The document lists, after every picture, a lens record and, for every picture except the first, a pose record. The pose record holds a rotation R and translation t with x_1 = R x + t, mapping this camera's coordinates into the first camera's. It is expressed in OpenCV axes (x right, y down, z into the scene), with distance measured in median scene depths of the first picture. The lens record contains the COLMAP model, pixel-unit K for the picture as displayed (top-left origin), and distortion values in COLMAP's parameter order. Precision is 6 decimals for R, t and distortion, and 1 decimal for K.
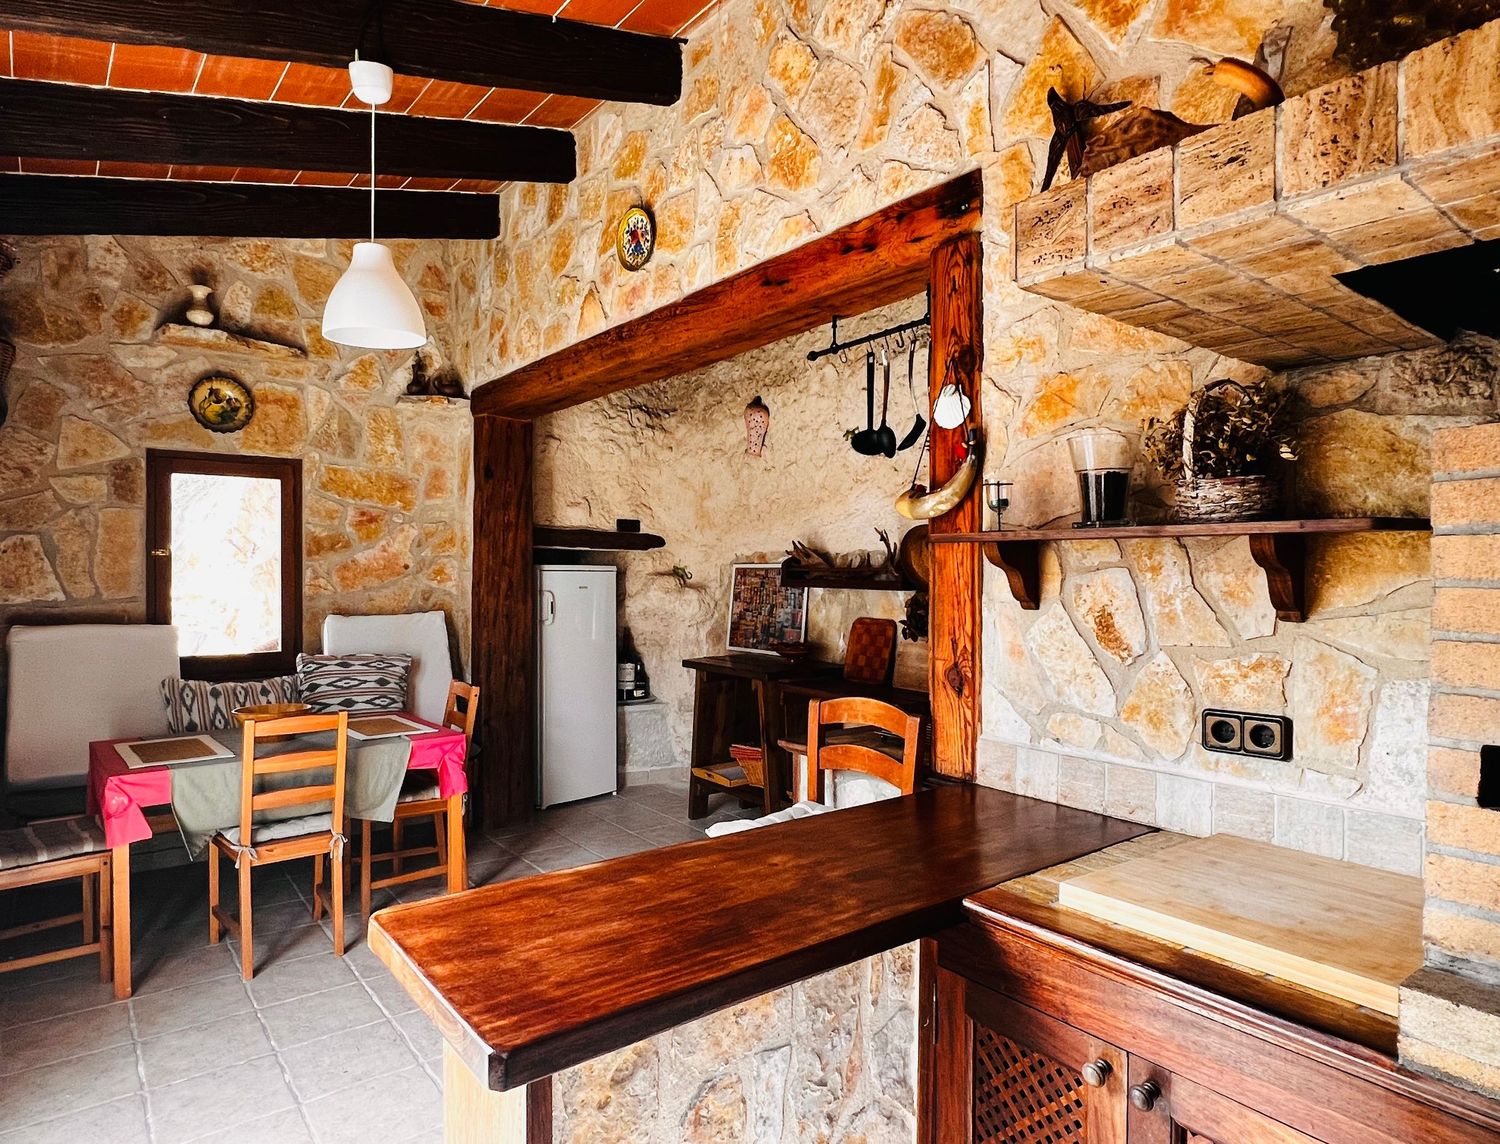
lens RADIAL K [[896.6, 0, 750.0], [0, 896.6, 572.0], [0, 0, 1]] dist [-0.000483, 0.000271]
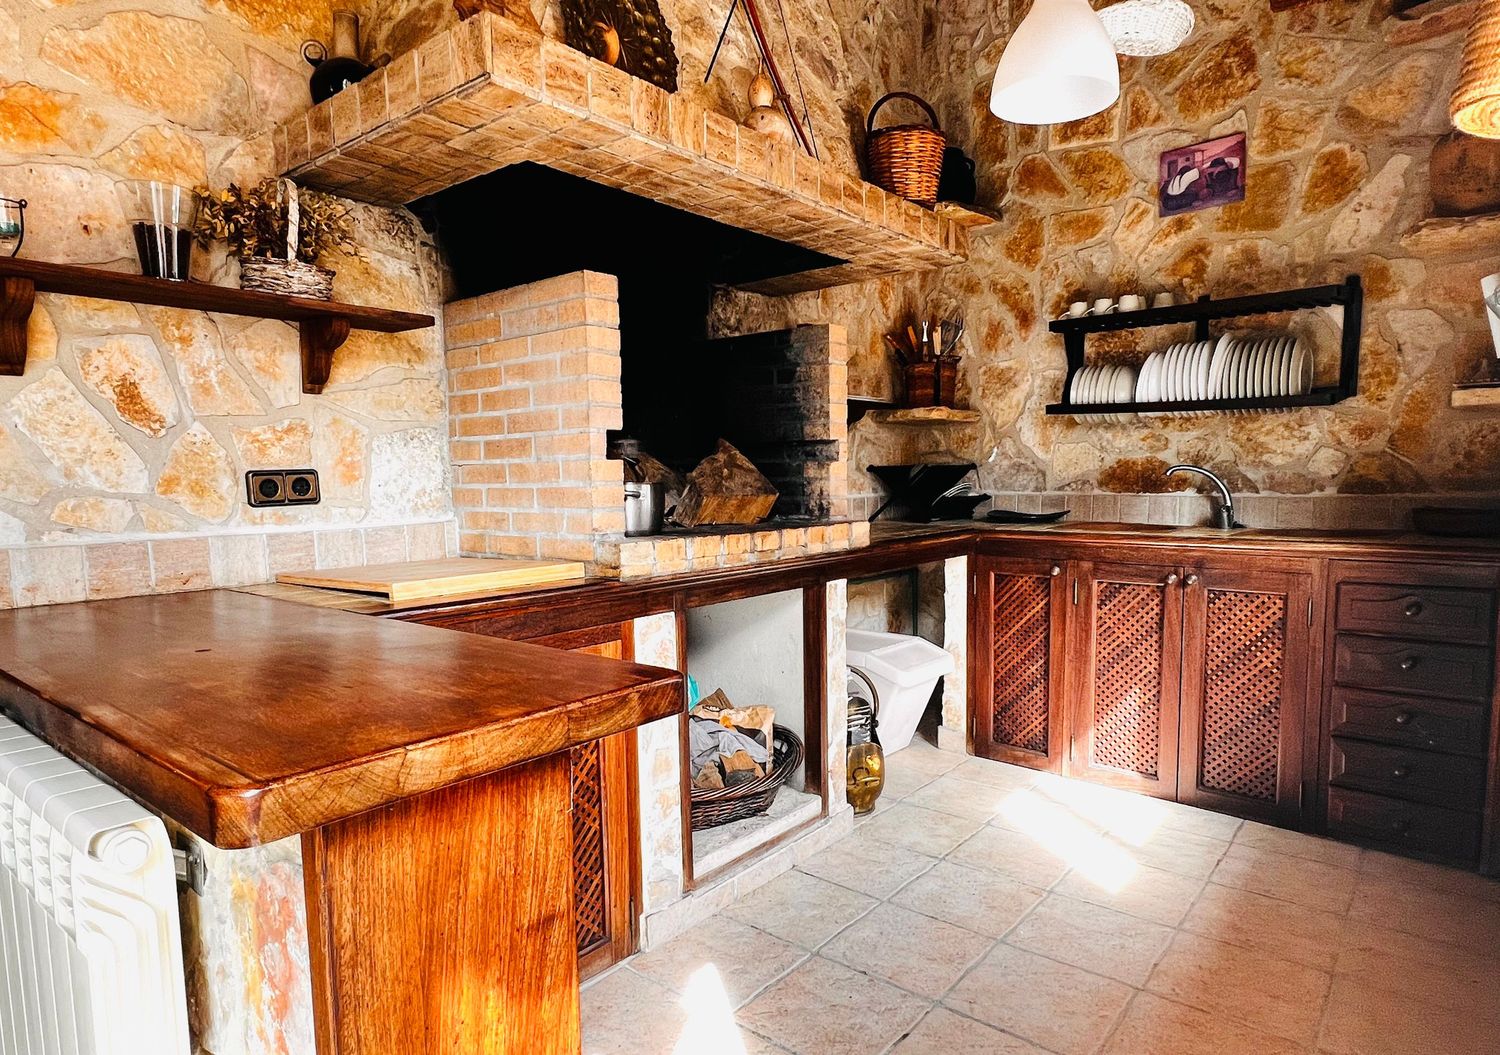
lens RADIAL K [[878.8, 0, 750.7], [0, 878.8, 559.9], [0, 0, 1]] dist [0.001420, -0.000427]
pose [[-0.217512, -0.098575, 0.971067, -0.693943], [0.018262, 0.994302, 0.105024, 0.154547], [-0.975887, 0.040577, -0.214472, 0.606895]]
